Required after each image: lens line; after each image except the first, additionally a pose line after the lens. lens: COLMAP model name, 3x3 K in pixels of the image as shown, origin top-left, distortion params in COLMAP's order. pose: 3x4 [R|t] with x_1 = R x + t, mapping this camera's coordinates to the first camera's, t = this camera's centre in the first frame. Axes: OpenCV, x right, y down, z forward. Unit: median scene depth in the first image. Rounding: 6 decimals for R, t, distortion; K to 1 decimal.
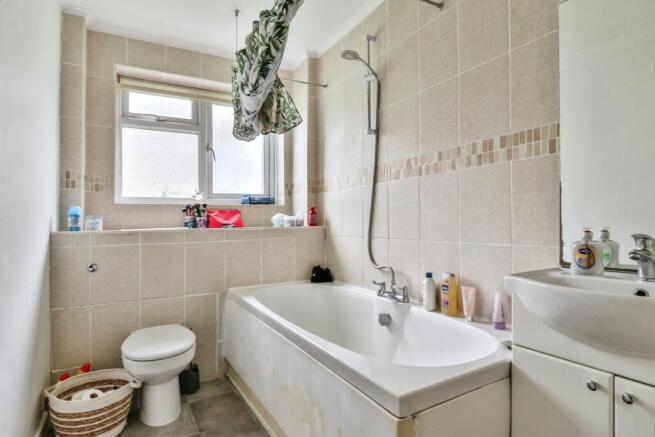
lens RADIAL K [[342.4, 0, 314.8], [0, 342.4, 217.8], [0, 0, 1]] dist [-0.002036, -0.000610]
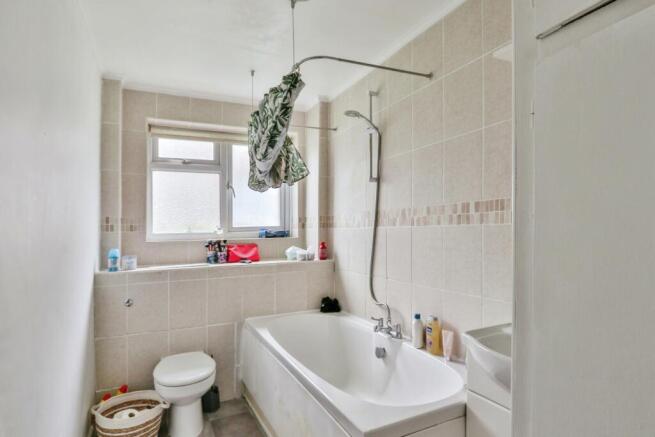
lens RADIAL K [[356.9, 0, 327.5], [0, 356.9, 218.5], [0, 0, 1]] dist [-0.004479, -0.000513]
pose [[0.998791, 0.002559, -0.049097, 0.082646], [-0.002230, 0.999975, 0.006756, -0.146065], [0.049114, -0.006638, 0.998771, -0.171476]]
